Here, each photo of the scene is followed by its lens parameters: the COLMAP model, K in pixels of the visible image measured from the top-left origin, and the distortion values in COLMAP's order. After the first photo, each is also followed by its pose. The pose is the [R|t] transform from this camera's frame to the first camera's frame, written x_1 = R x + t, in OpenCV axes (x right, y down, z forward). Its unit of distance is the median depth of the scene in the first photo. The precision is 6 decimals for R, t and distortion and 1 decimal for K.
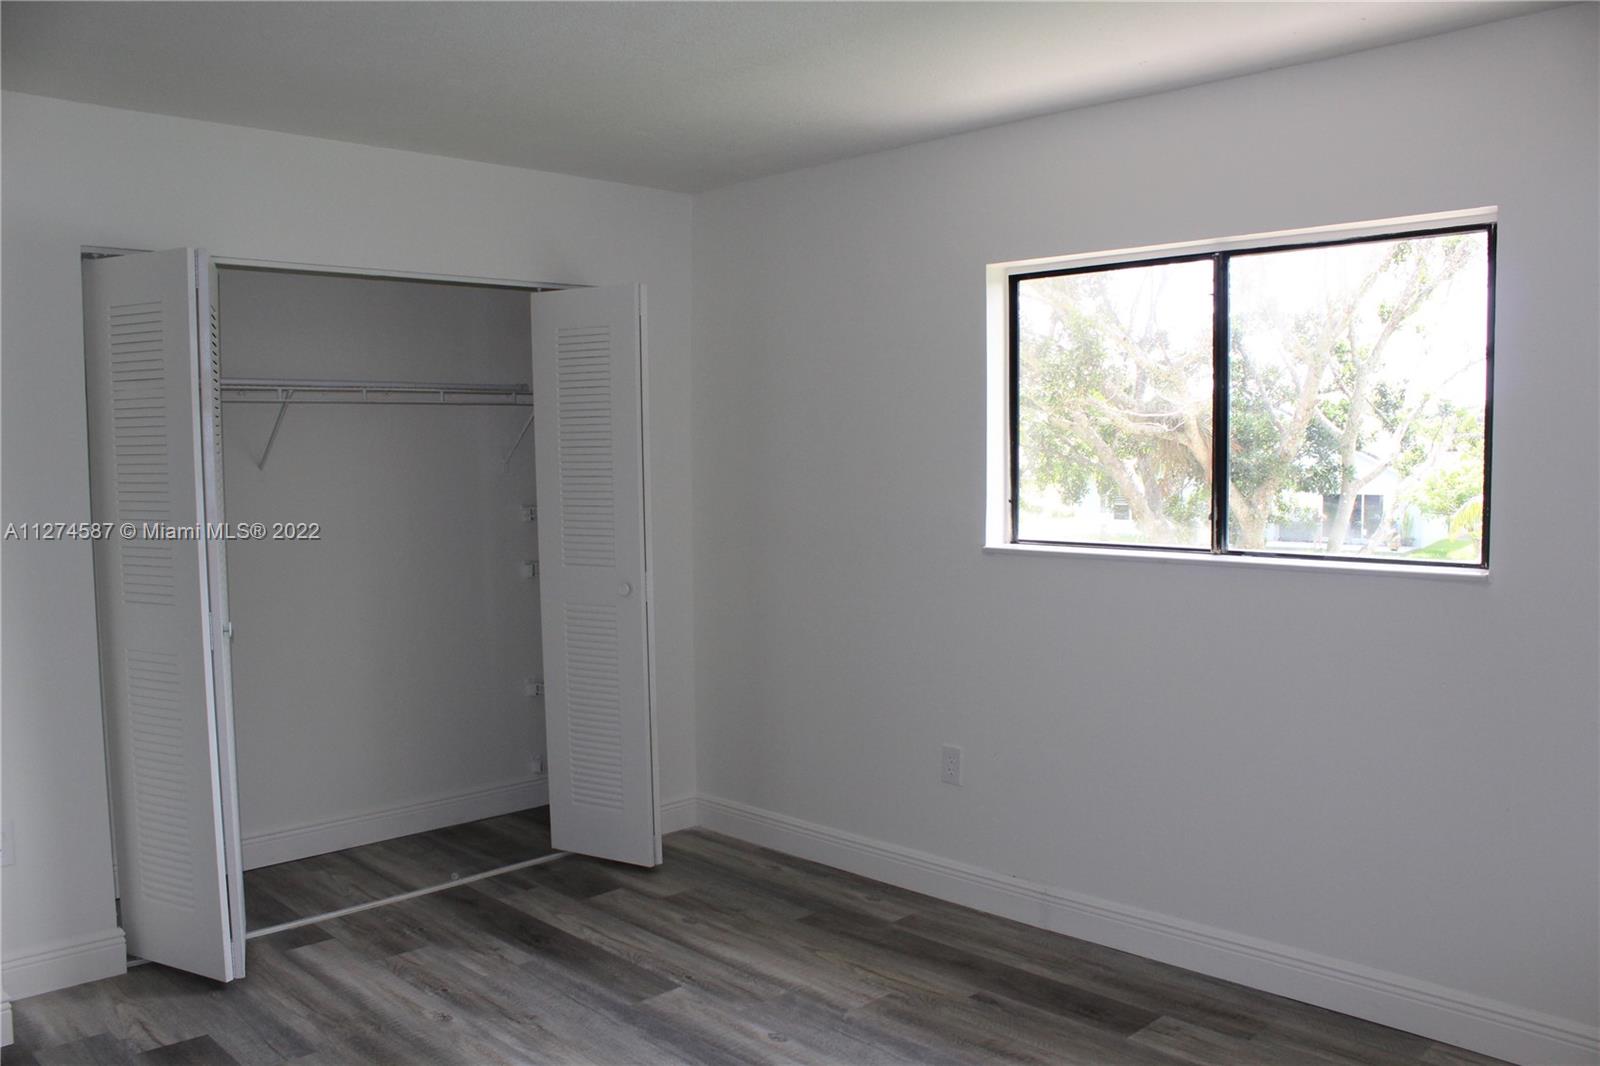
lens RADIAL K [[1326.8, 0, 784.5], [0, 1326.8, 564.7], [0, 0, 1]] dist [-0.129108, 0.106420]
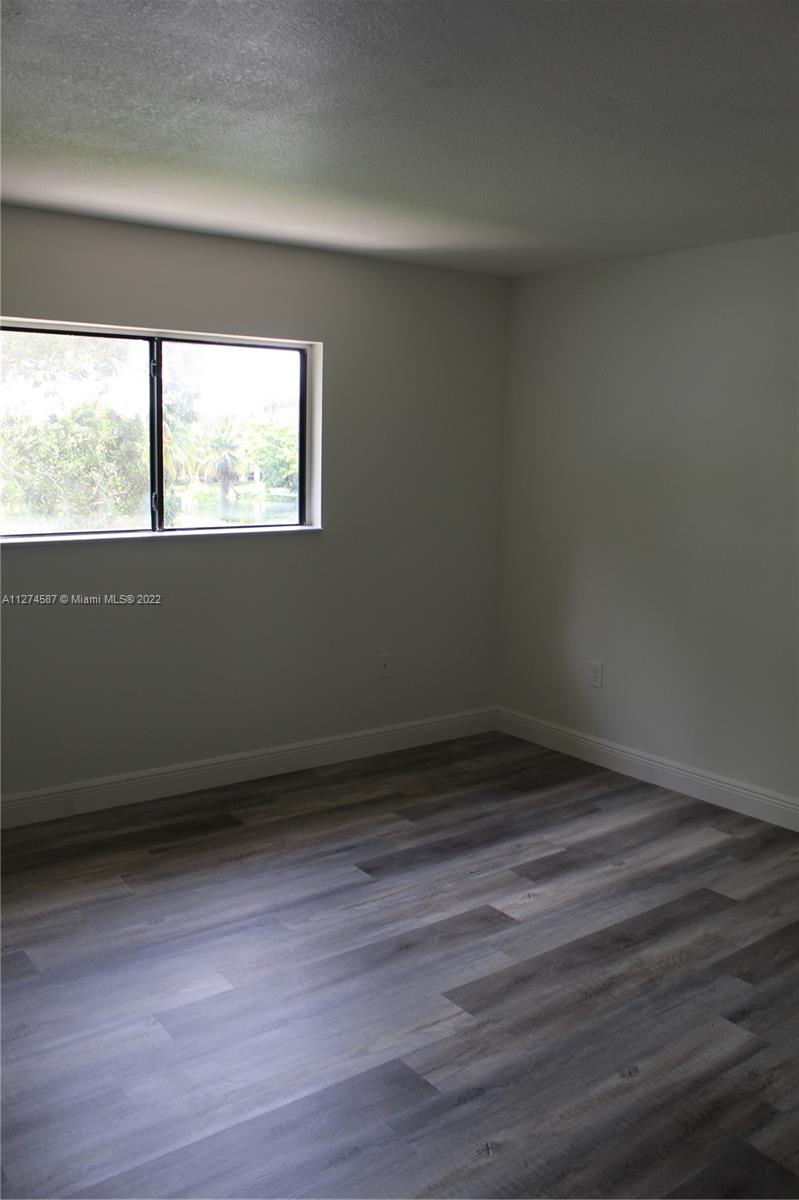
lens RADIAL K [[995.1, 0, 403.6], [0, 995.1, 604.1], [0, 0, 1]] dist [-0.129108, 0.106420]
pose [[0.143034, -0.140765, 0.979656, -0.817793], [0.066023, 0.988986, 0.132466, -0.061327], [-0.987513, 0.045732, 0.150752, 0.548627]]
